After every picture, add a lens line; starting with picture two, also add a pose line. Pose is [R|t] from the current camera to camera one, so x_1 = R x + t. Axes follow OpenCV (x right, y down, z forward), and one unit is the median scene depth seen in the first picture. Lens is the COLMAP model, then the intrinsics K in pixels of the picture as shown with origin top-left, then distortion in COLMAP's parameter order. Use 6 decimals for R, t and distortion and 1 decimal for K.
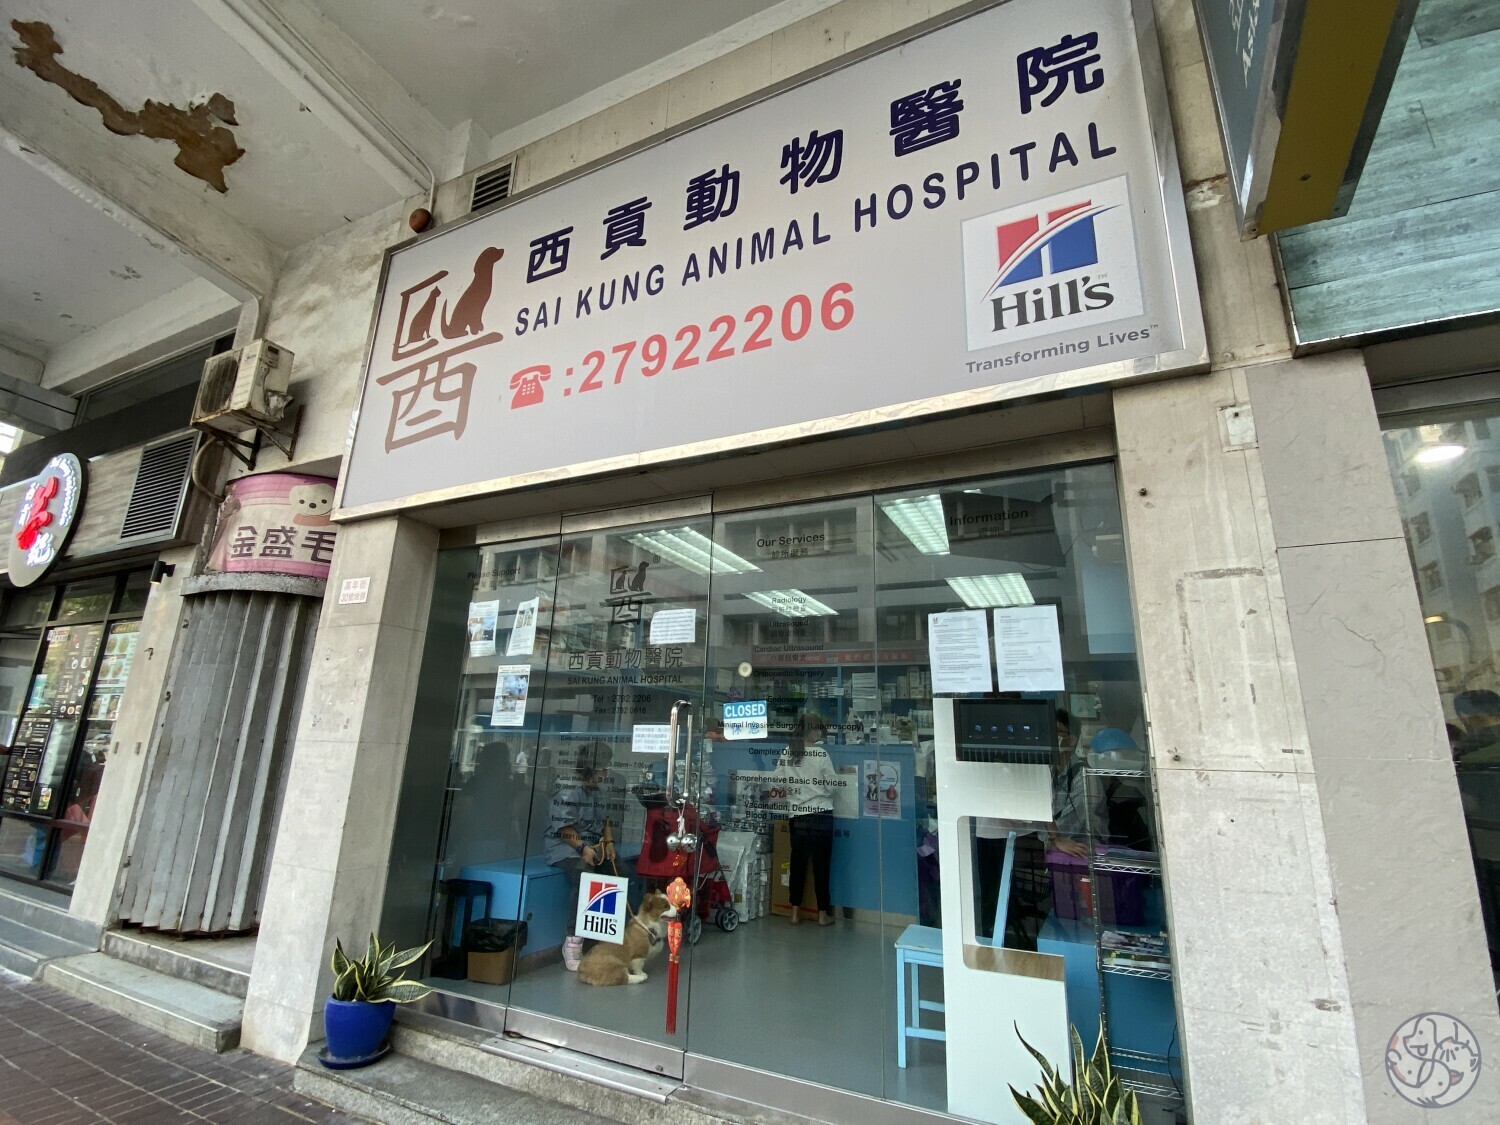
lens RADIAL K [[717.4, 0, 743.0], [0, 717.4, 560.1], [0, 0, 1]] dist [0.002584, -0.010874]
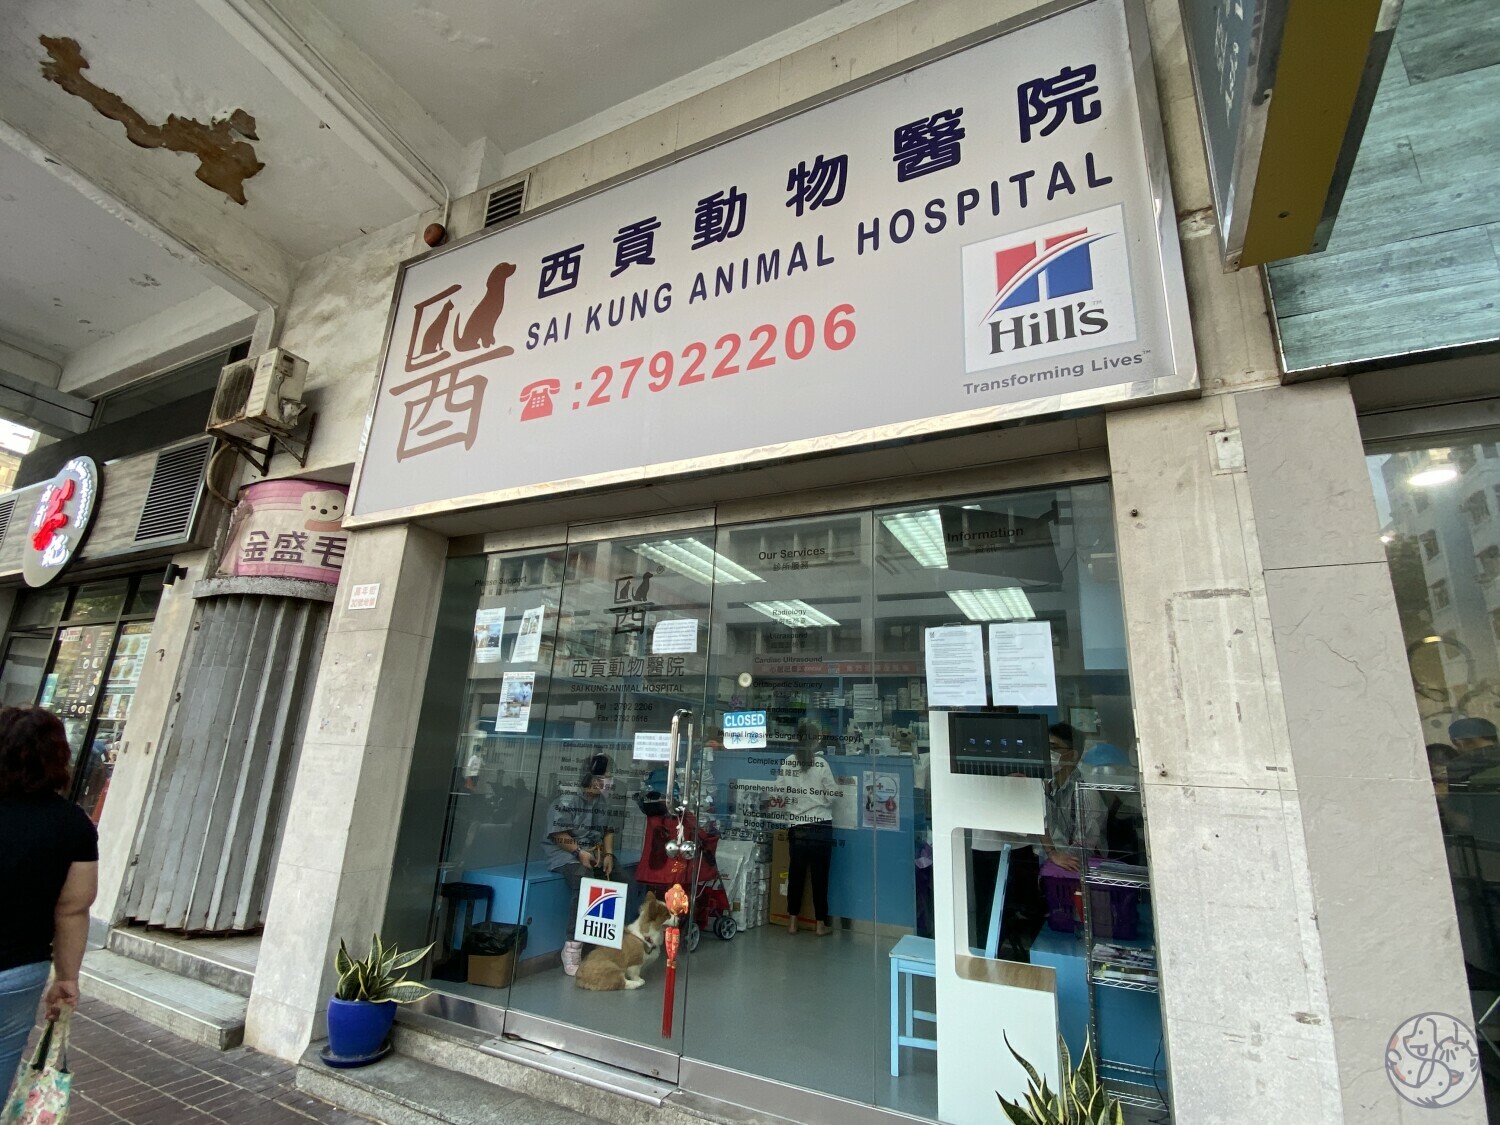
lens RADIAL K [[717.4, 0, 742.7], [0, 717.4, 559.7], [0, 0, 1]] dist [0.002584, -0.010874]
pose [[0.999882, 0.013597, -0.007106, 0.004193], [-0.013684, 0.999831, -0.012254, -0.005794], [0.006938, 0.012350, 0.999900, -0.021380]]
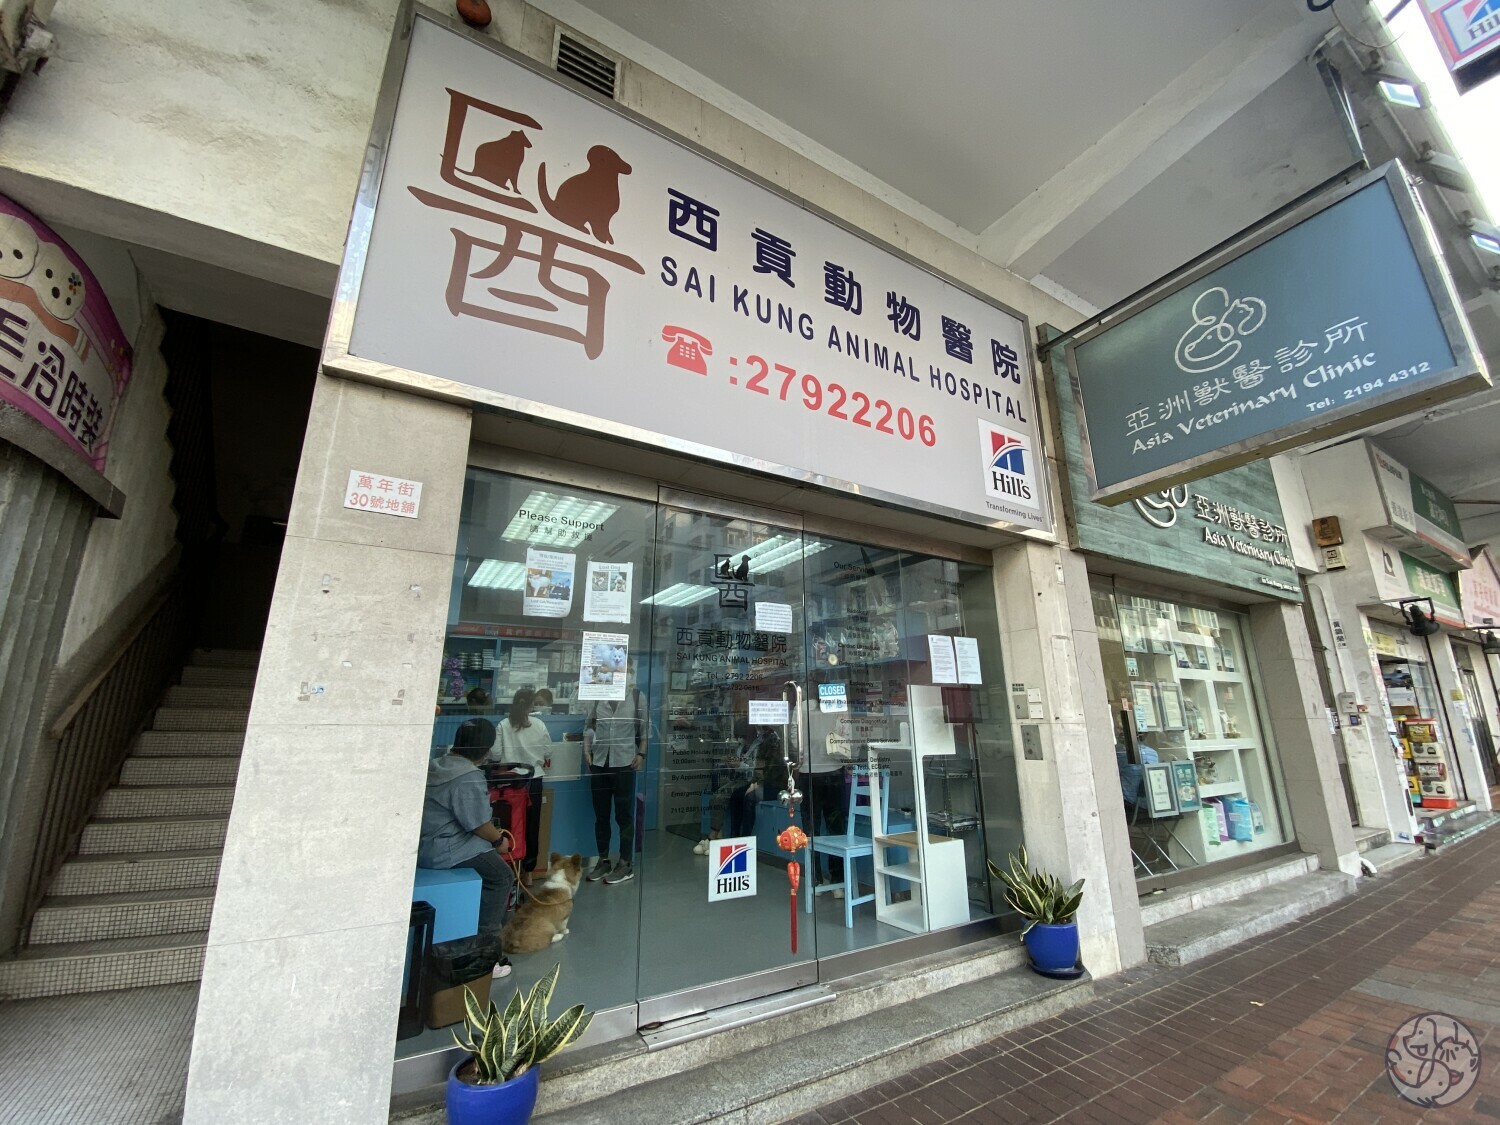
lens RADIAL K [[619.4, 0, 752.7], [0, 619.4, 561.0], [0, 0, 1]] dist [0.004145, -0.013125]
pose [[0.524341, 0.186581, 0.830816, -1.048271], [-0.202908, 0.974970, -0.090896, 0.108849], [-0.826980, -0.120919, 0.549075, 0.514594]]
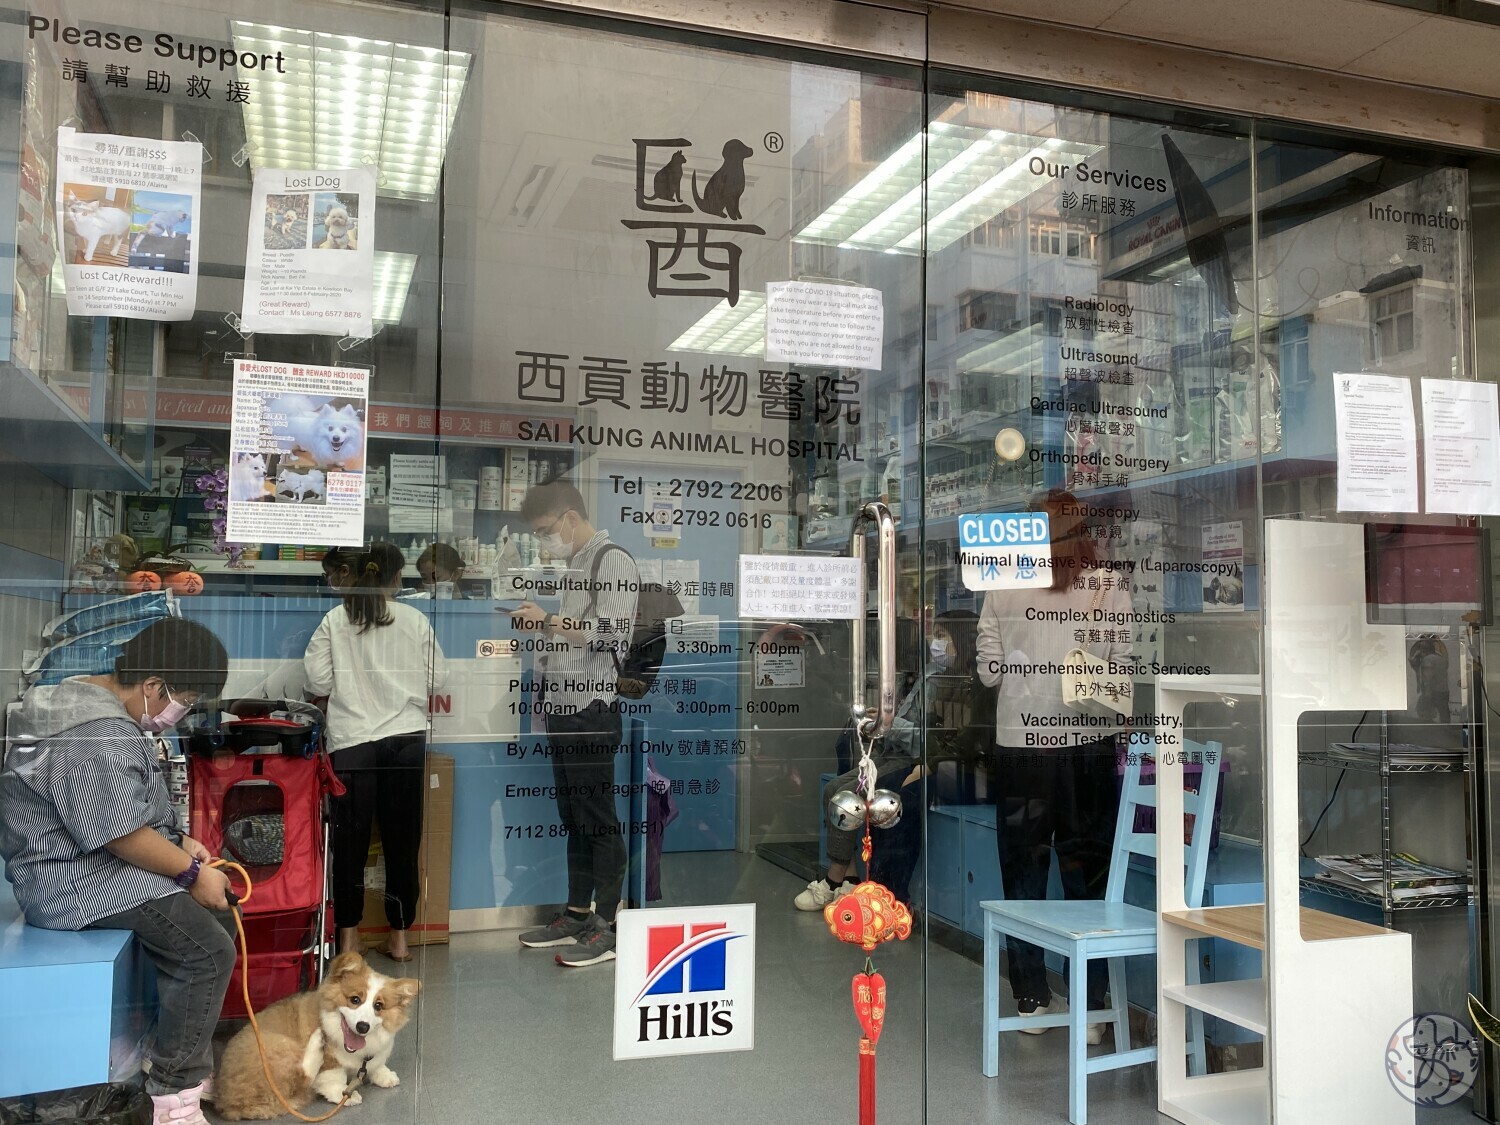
lens RADIAL K [[1328.8, 0, 756.0], [0, 1328.8, 580.3], [0, 0, 1]] dist [0.036630, -0.038600]
pose [[0.705016, 0.007537, 0.709151, -0.715006], [-0.174889, 0.970910, 0.163549, 0.126320], [-0.687289, -0.239327, 0.685825, 0.498967]]
